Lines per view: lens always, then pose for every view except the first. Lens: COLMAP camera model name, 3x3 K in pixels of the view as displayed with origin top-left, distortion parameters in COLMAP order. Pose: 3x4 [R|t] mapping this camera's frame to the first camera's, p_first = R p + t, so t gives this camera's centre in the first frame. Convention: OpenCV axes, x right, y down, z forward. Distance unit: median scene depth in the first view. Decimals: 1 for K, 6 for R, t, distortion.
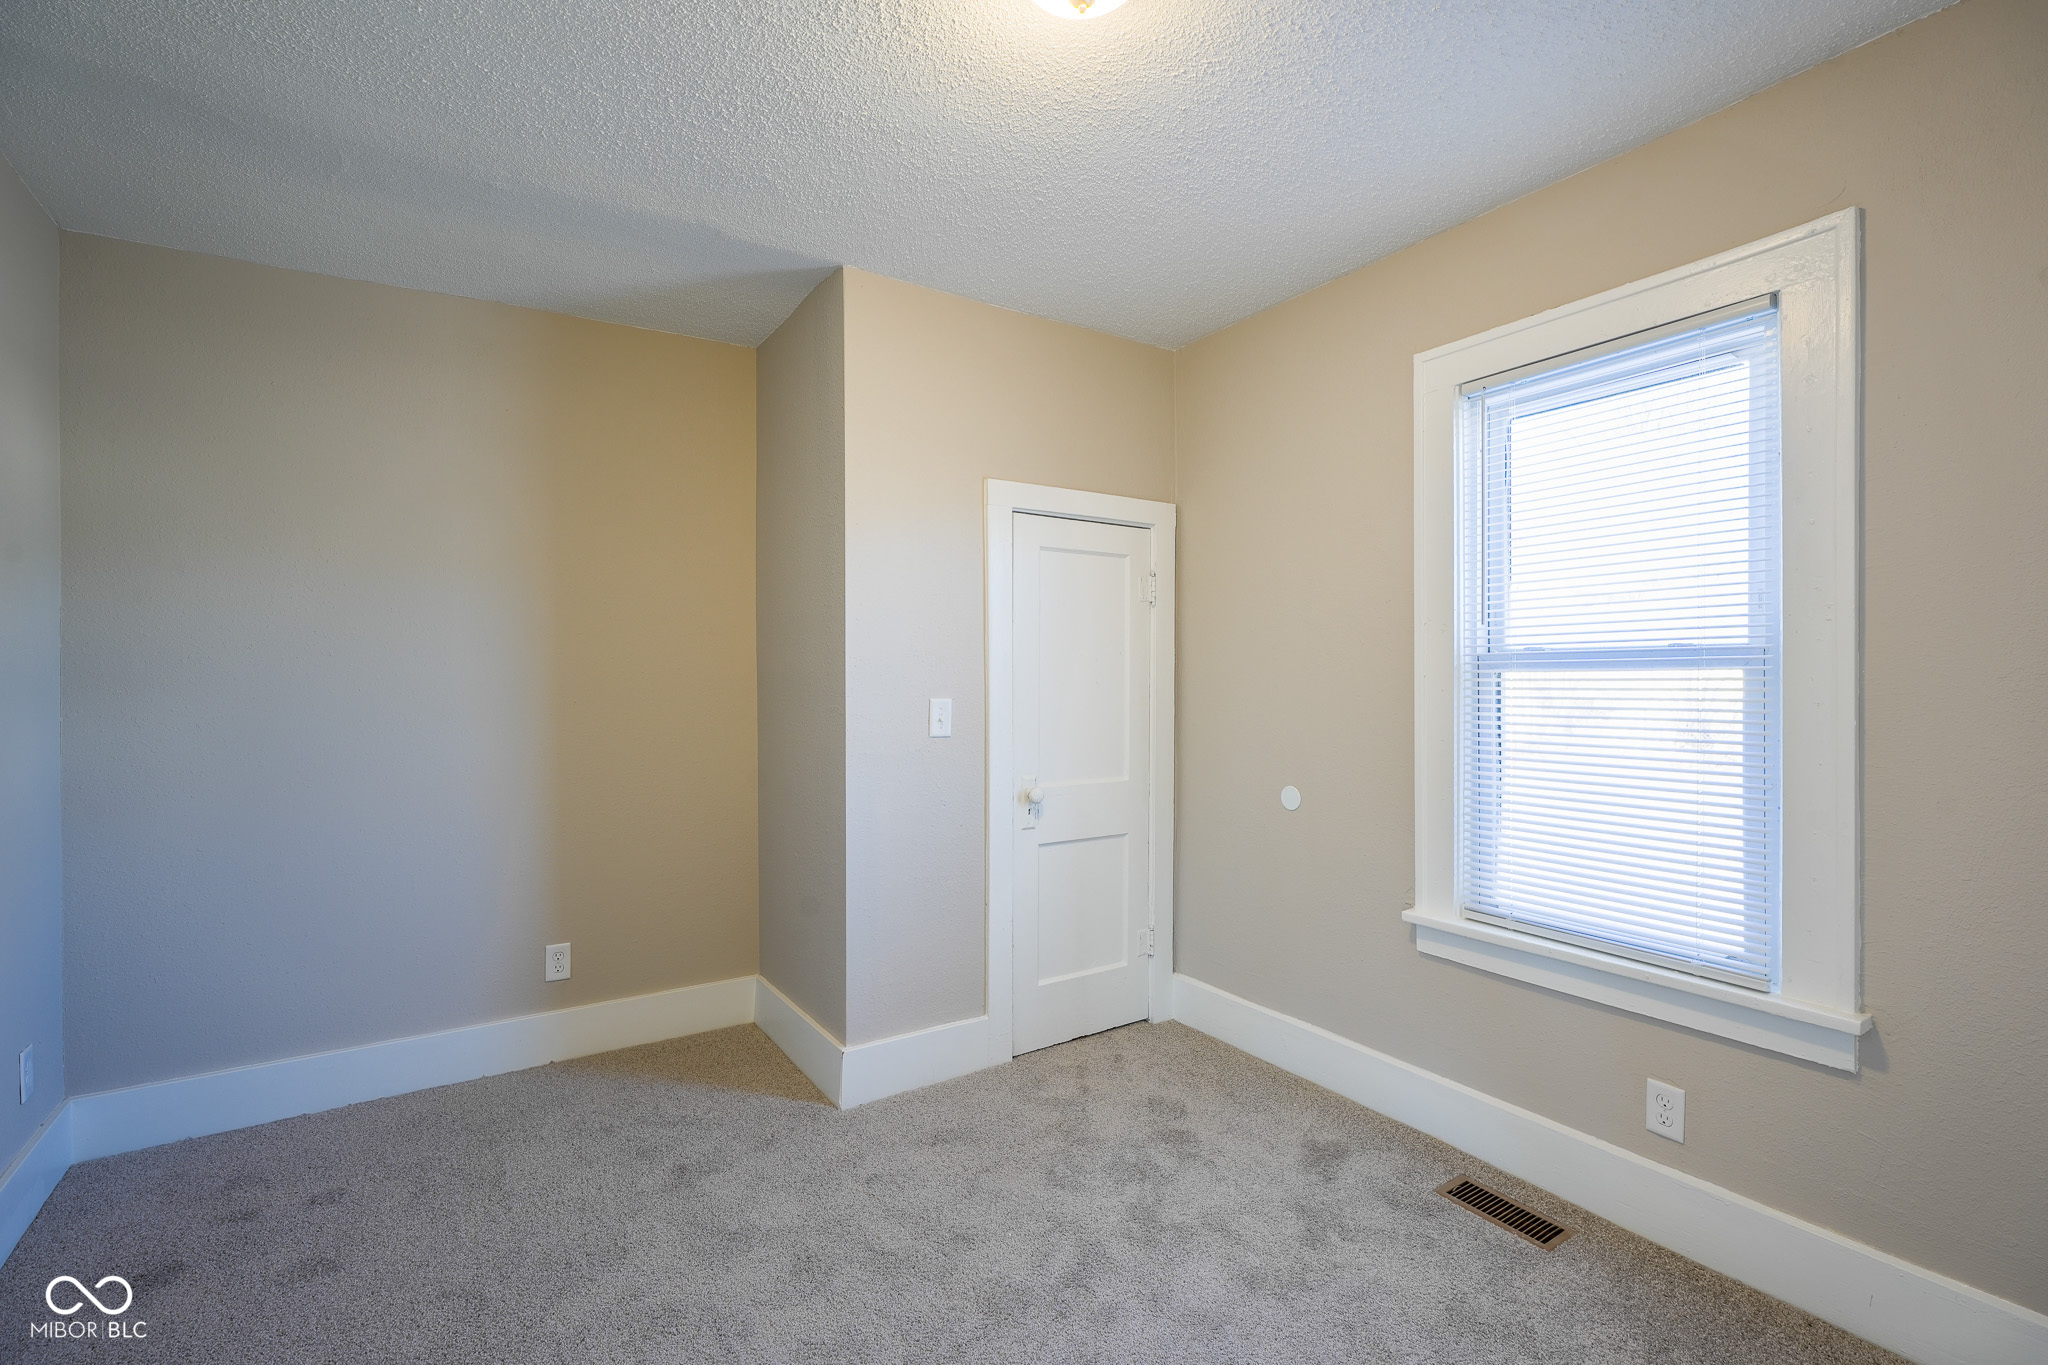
lens RADIAL K [[897.0, 0, 1024.0], [0, 897.0, 682.5], [0, 0, 1]] dist [0.001153, 0.000090]
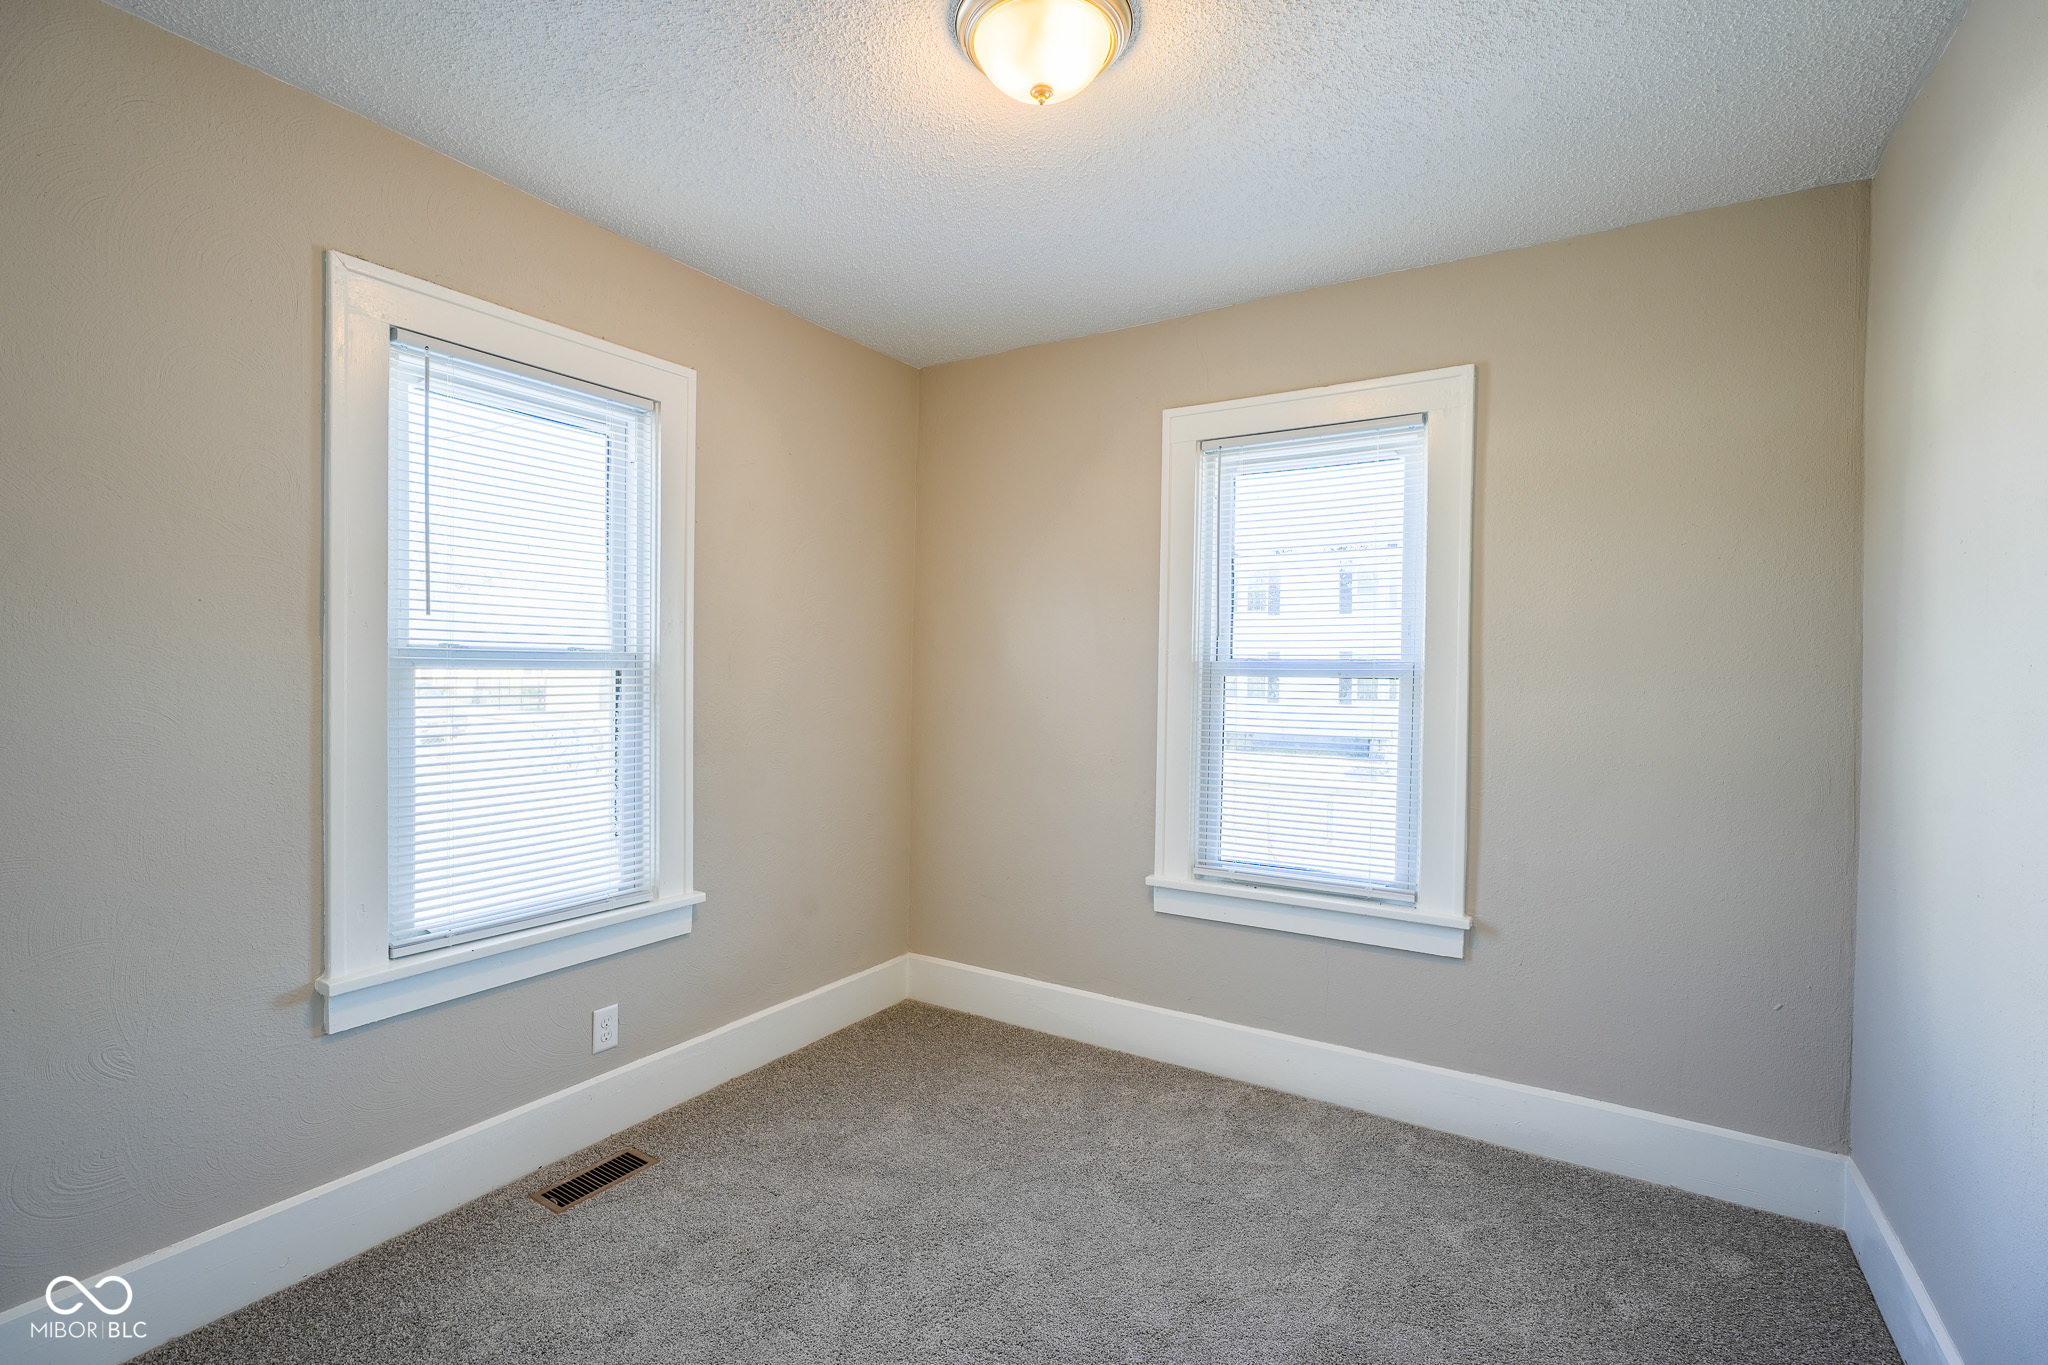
lens RADIAL K [[915.0, 0, 1024.0], [0, 915.0, 682.5], [0, 0, 1]] dist [-0.001081, -0.000085]
pose [[-0.429020, -0.004367, 0.903285, -0.642128], [-0.001510, 0.999990, 0.004117, -0.003202], [-0.903294, 0.000403, -0.429022, 0.989404]]
